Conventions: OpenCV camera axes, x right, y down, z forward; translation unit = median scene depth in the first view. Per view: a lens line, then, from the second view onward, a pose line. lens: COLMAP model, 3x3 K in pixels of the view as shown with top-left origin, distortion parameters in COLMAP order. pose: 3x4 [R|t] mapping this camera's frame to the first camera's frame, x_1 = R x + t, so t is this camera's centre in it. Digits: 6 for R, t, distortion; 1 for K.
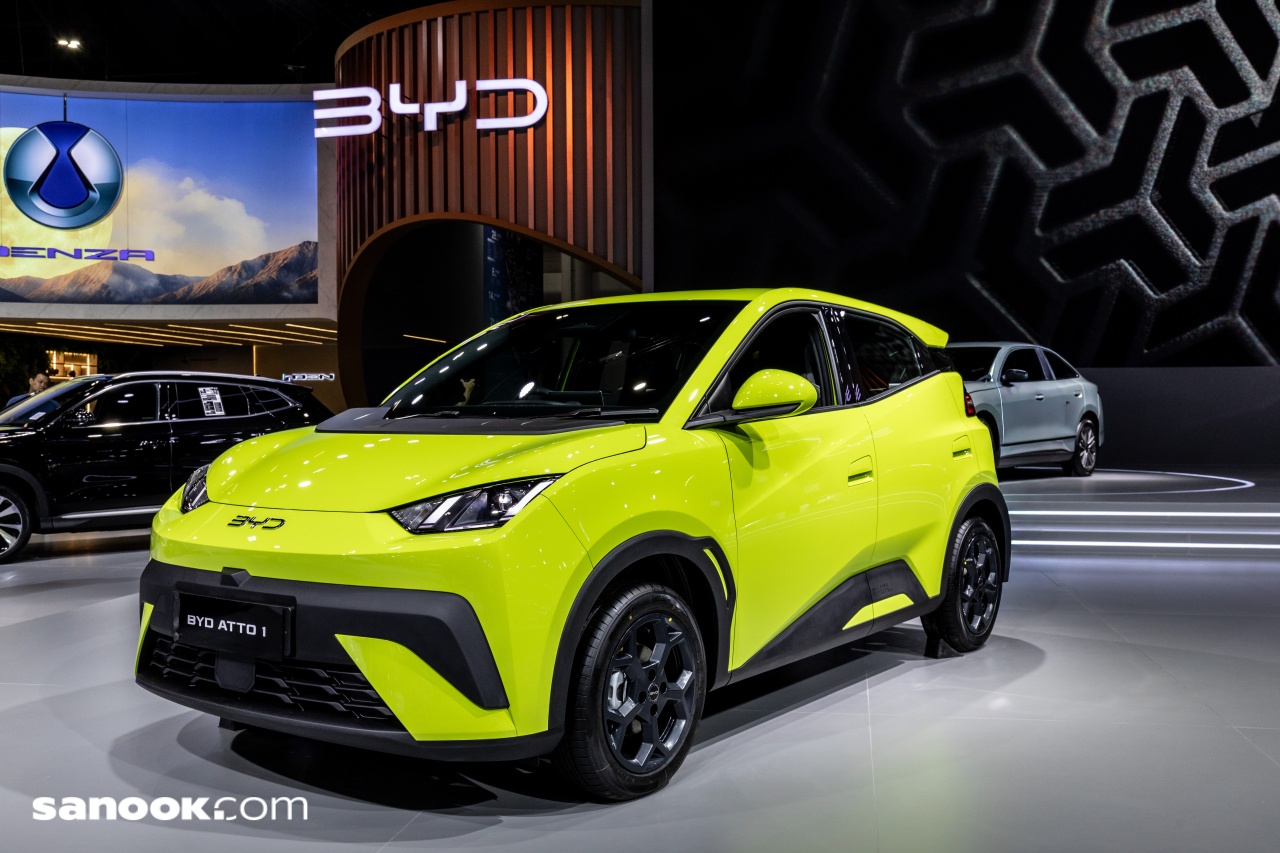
lens RADIAL K [[1245.2, 0, 640.0], [0, 1245.2, 426.5], [0, 0, 1]] dist [0.002863, -0.000519]
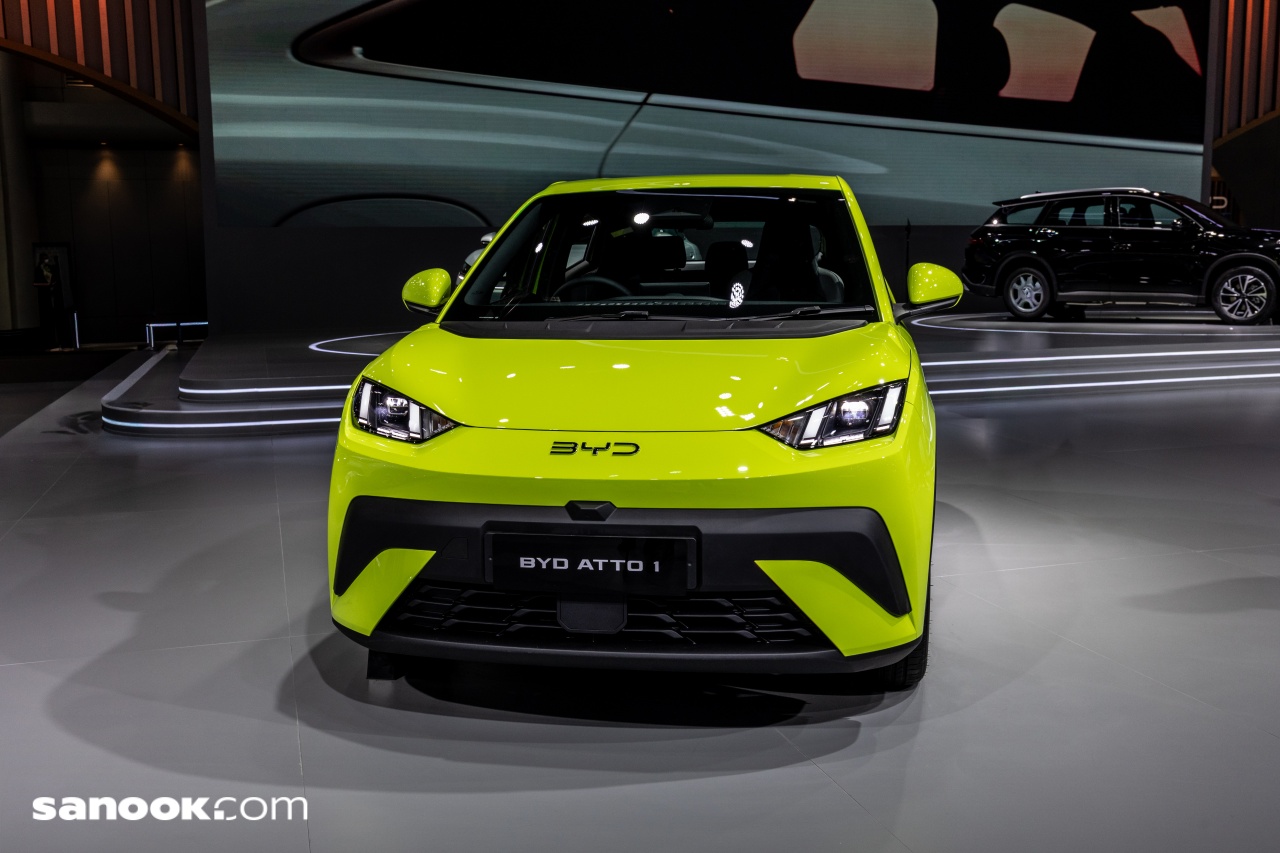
lens RADIAL K [[1289.0, 0, 640.0], [0, 1289.0, 426.5], [0, 0, 1]] dist [-0.002850, 0.000101]
pose [[0.893998, -0.065219, 0.443299, -0.718699], [0.012731, 0.992648, 0.120365, -0.052568], [-0.447890, -0.101963, 0.888256, 0.165494]]
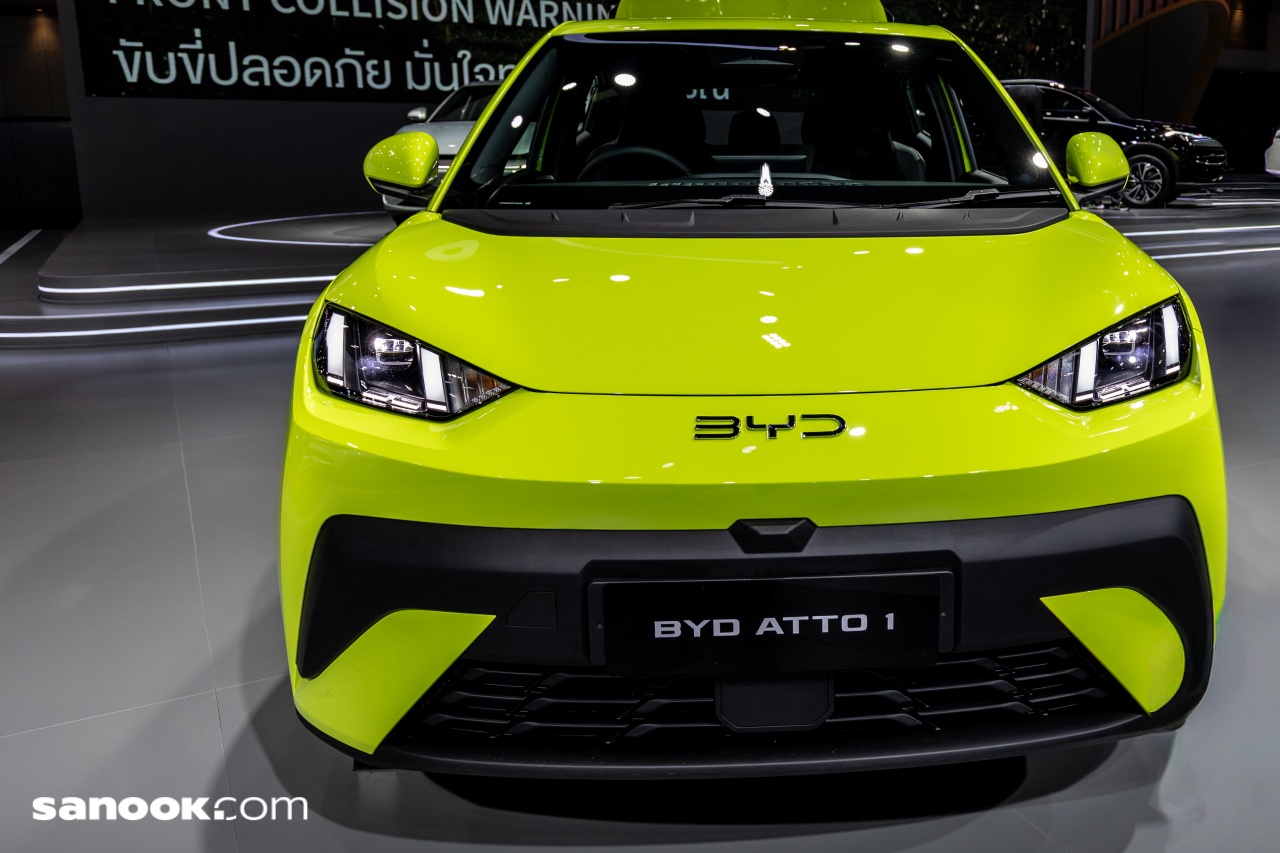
lens RADIAL K [[1146.2, 0, 854.1], [0, 1146.2, 378.4], [0, 0, 1]] dist [-0.002205, -0.016293]
pose [[0.747319, -0.127239, 0.652169, -0.625101], [0.000109, 0.981518, 0.191371, -0.039612], [-0.664466, -0.142944, 0.733521, 0.640795]]
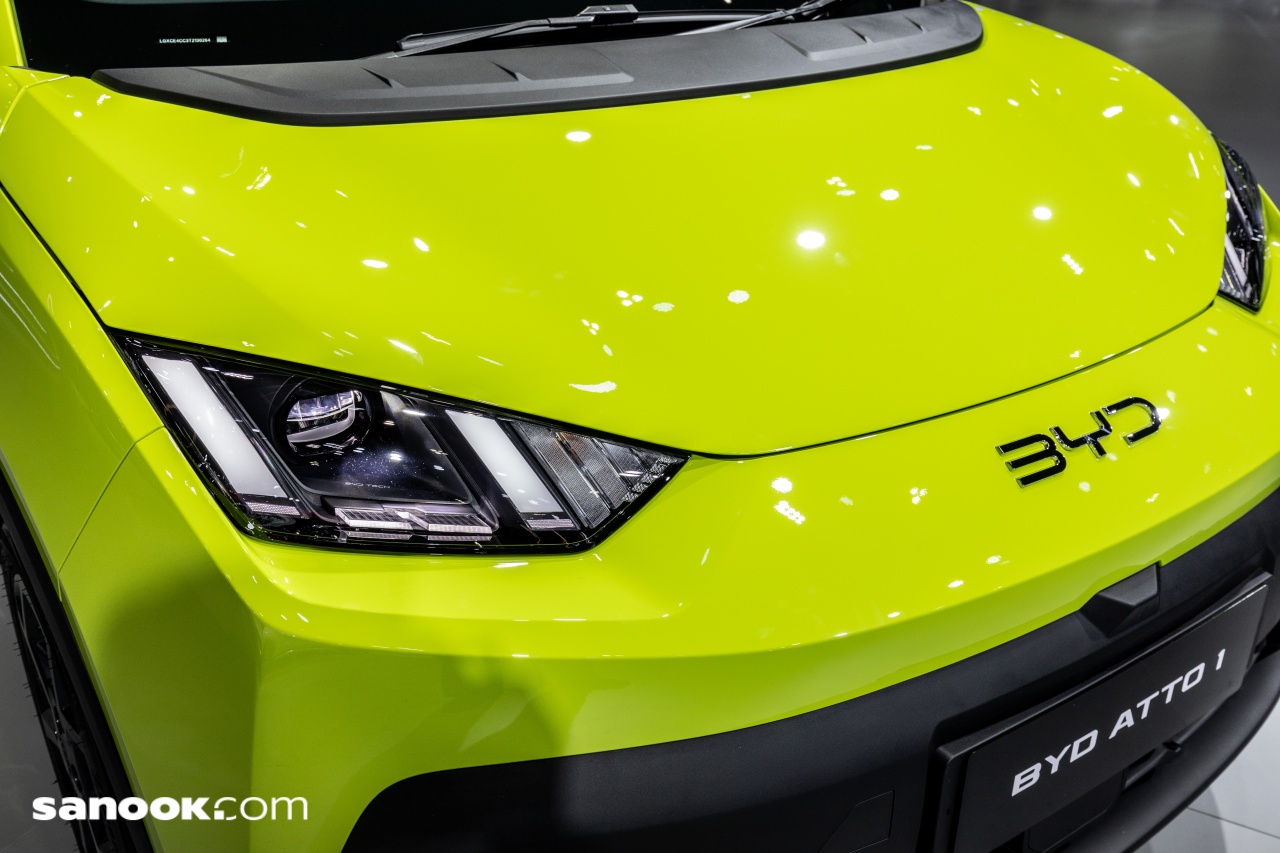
lens RADIAL K [[1074.8, 0, 640.0], [0, 1074.8, 426.5], [0, 0, 1]] dist [-0.001498, -0.000738]
pose [[0.344928, -0.391869, 0.852915, -0.629729], [0.016878, 0.911124, 0.411788, -0.053240], [-0.938477, -0.127641, 0.320886, 1.062845]]
